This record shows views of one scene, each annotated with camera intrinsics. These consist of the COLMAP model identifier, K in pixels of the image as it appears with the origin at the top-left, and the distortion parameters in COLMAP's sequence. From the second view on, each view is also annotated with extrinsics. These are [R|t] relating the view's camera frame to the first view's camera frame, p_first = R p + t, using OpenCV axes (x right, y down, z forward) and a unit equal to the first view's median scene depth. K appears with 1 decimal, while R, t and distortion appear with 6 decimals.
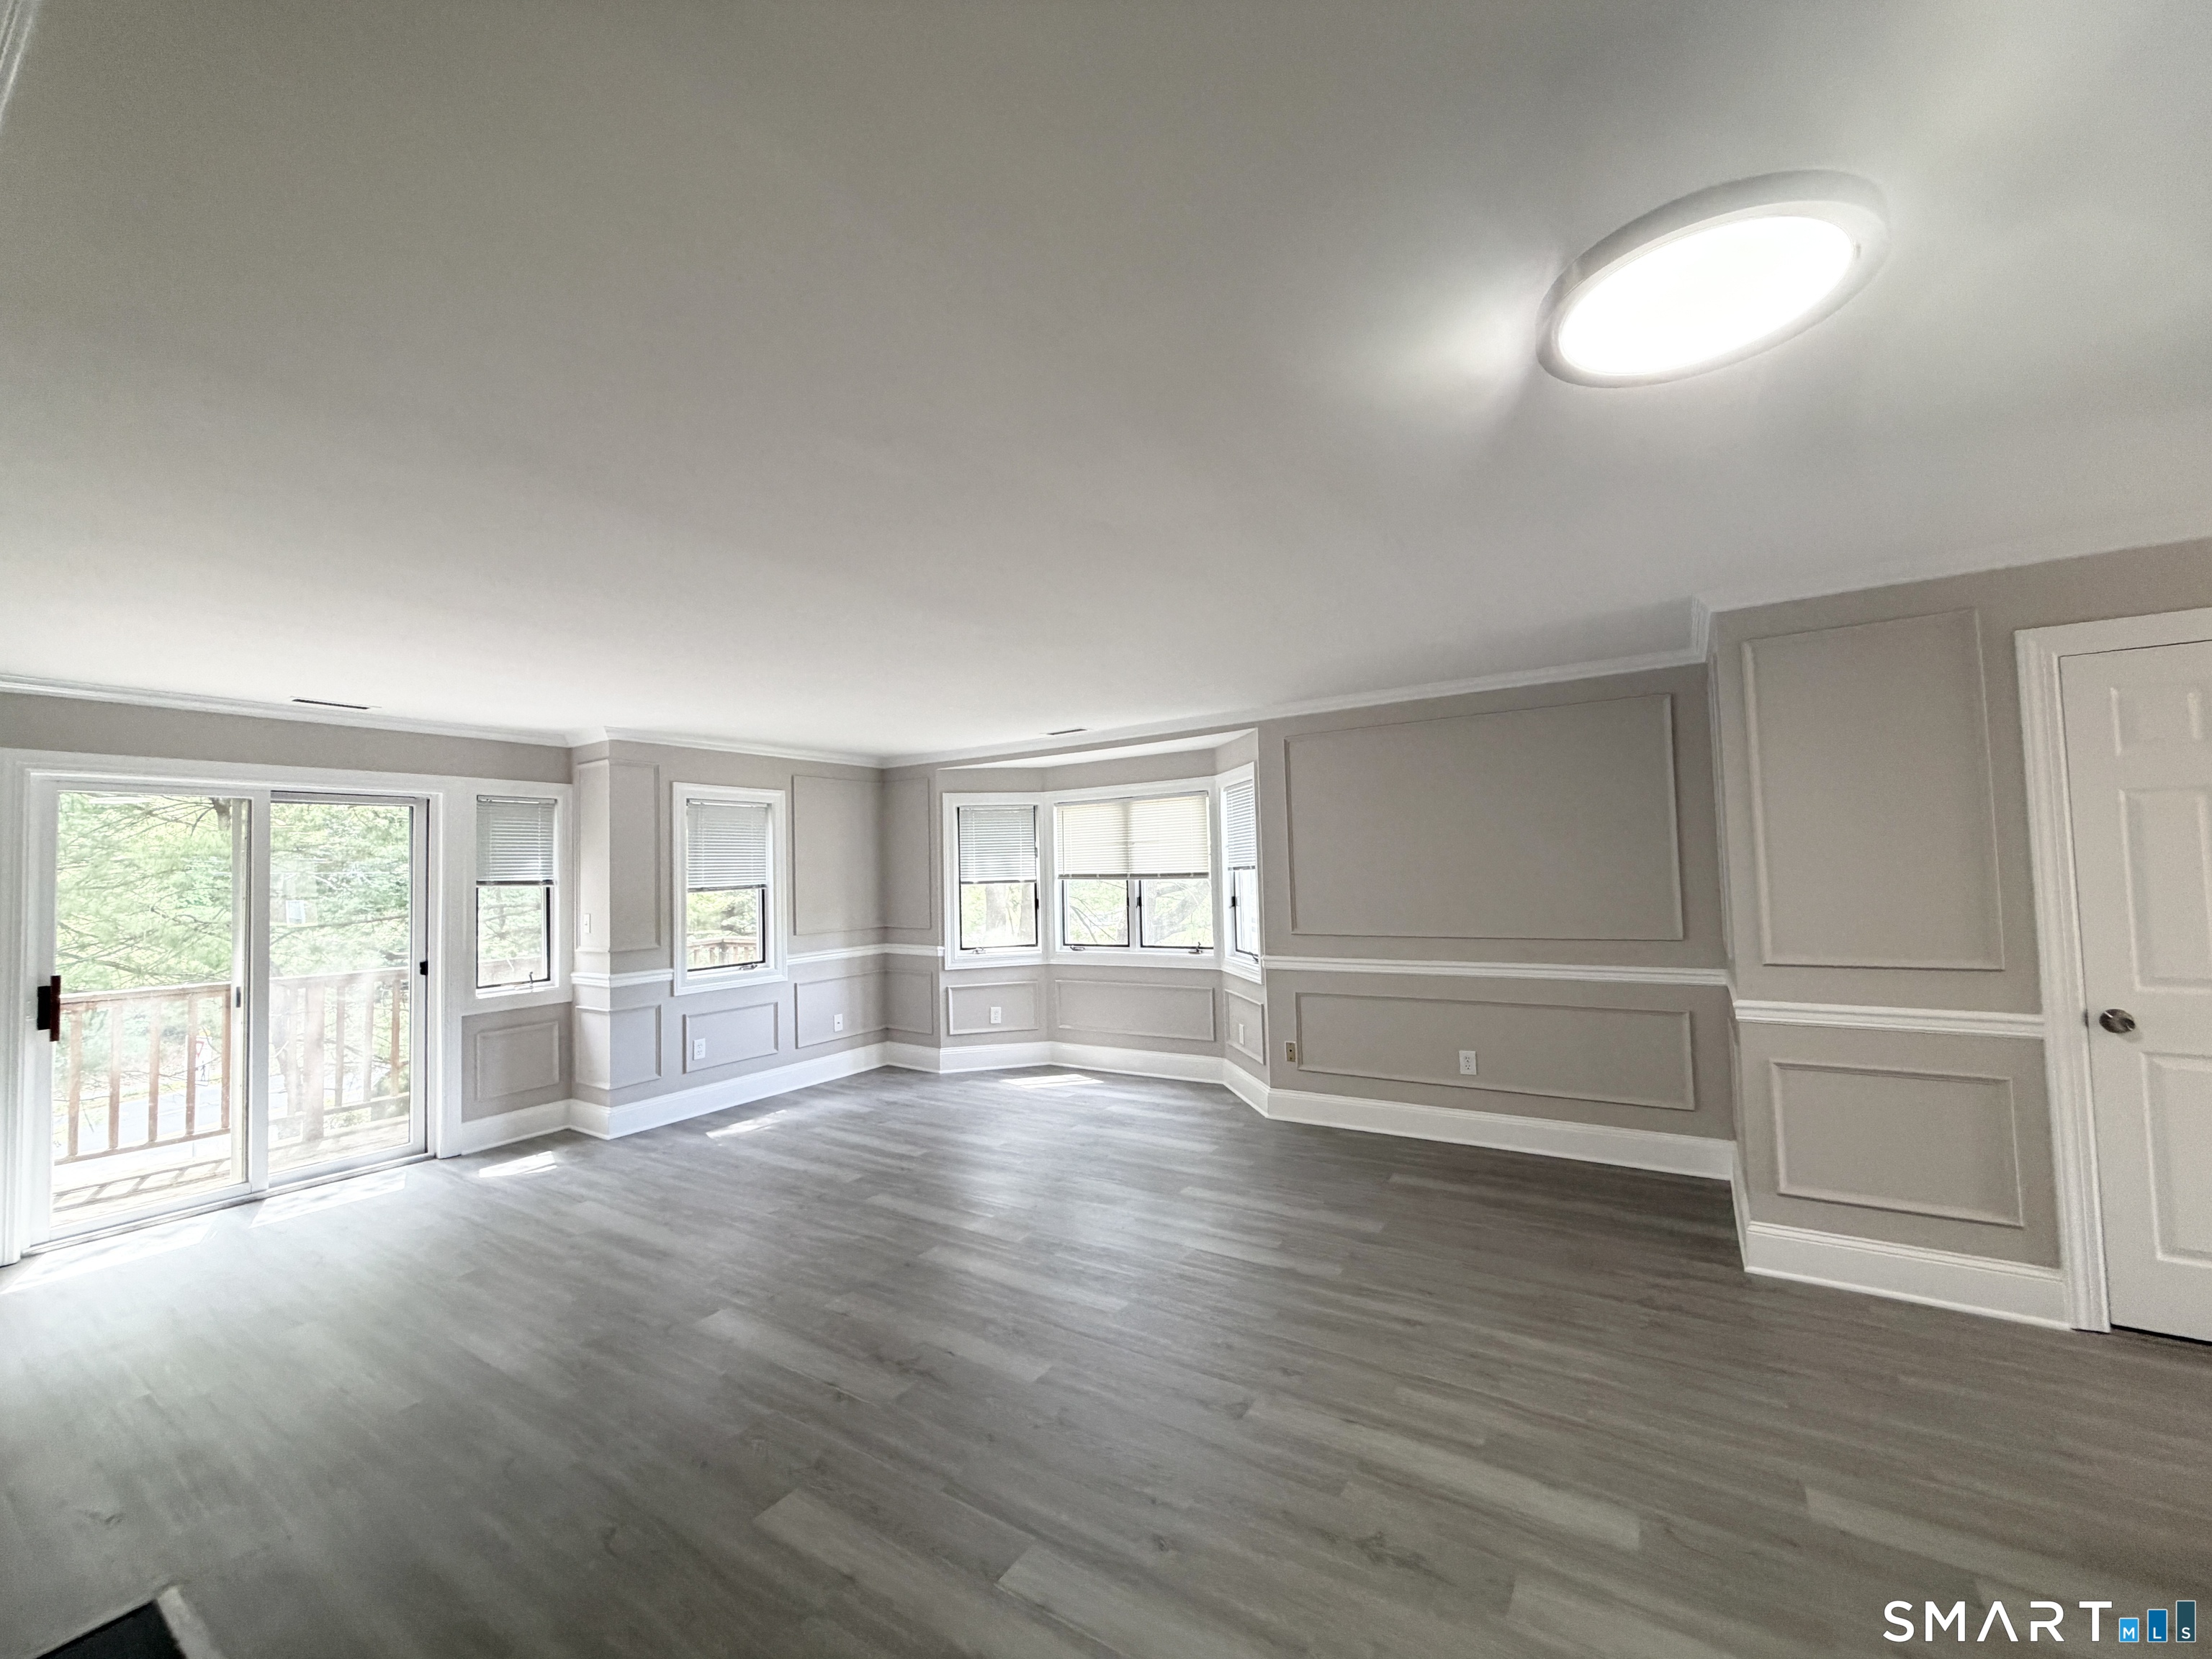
lens RADIAL K [[888.0, 0, 1102.2], [0, 888.0, 824.7], [0, 0, 1]] dist [0.002713, -0.000053]
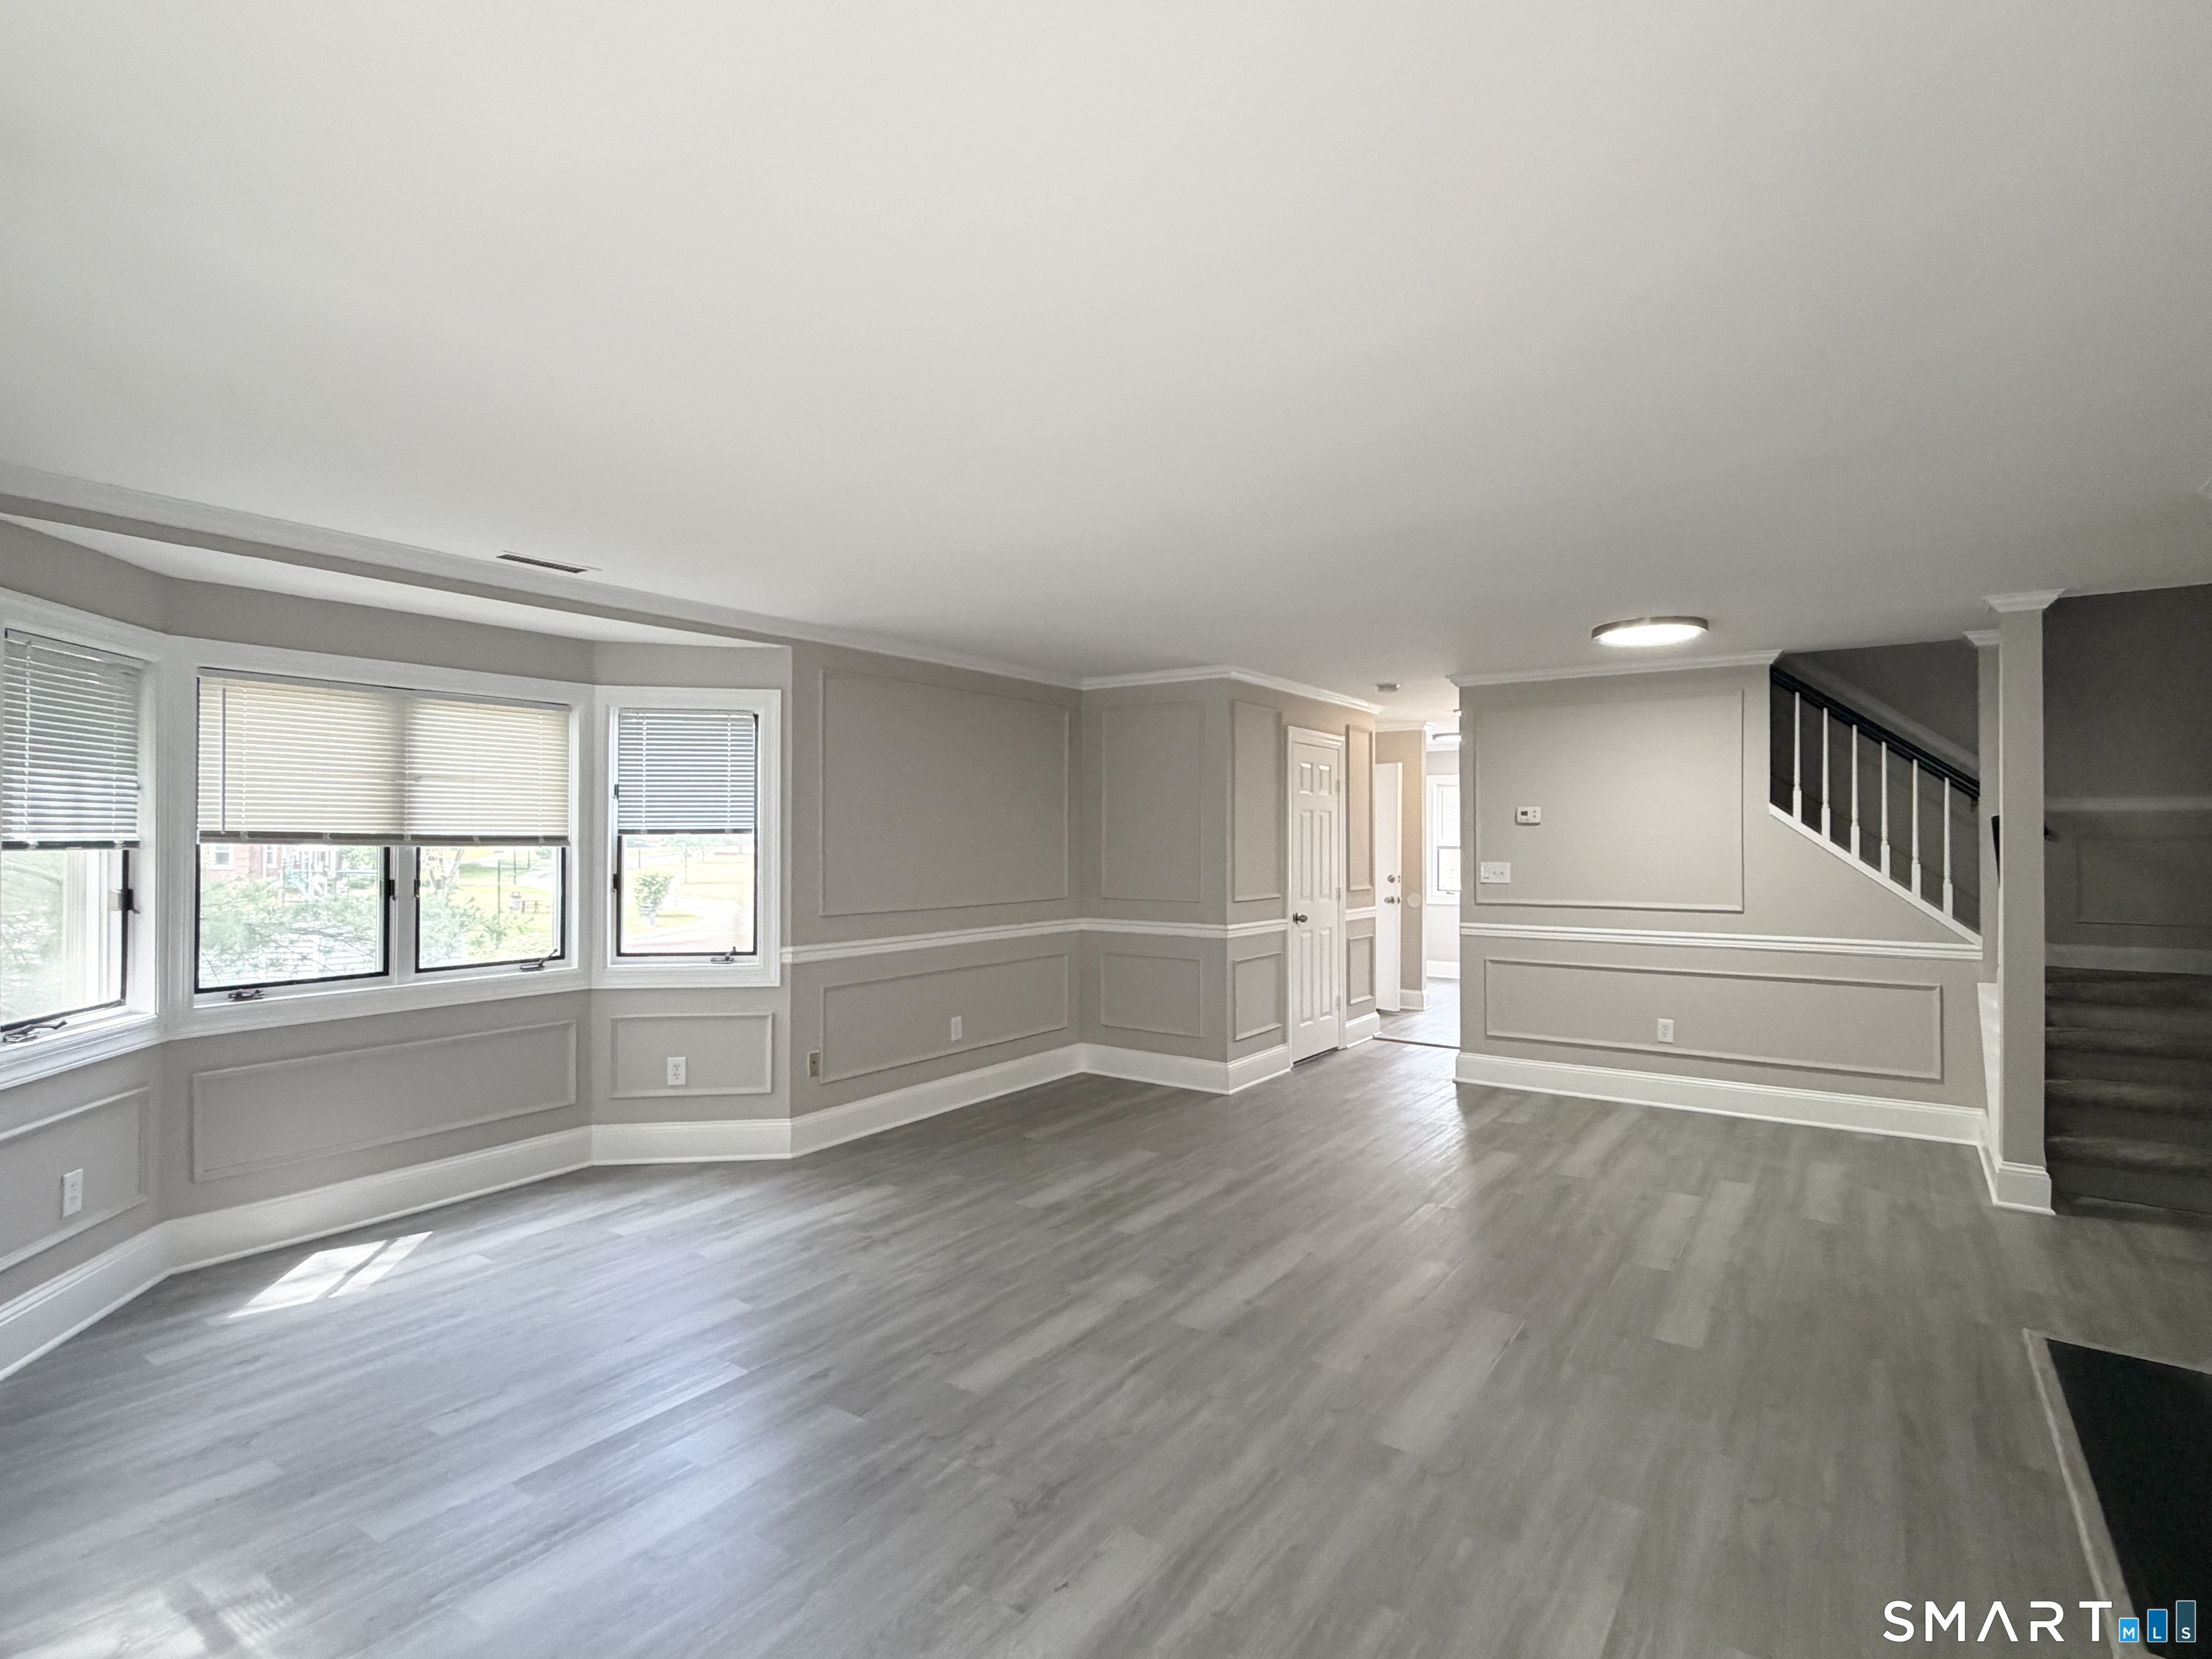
lens RADIAL K [[1106.2, 0, 1118.4], [0, 1106.2, 827.6], [0, 0, 1]] dist [-0.002247, -0.000536]
pose [[0.016961, 0.037464, 0.999154, -0.777796], [-0.055766, 0.997778, -0.036465, 0.065445], [-0.998300, -0.055100, 0.019013, 0.720945]]
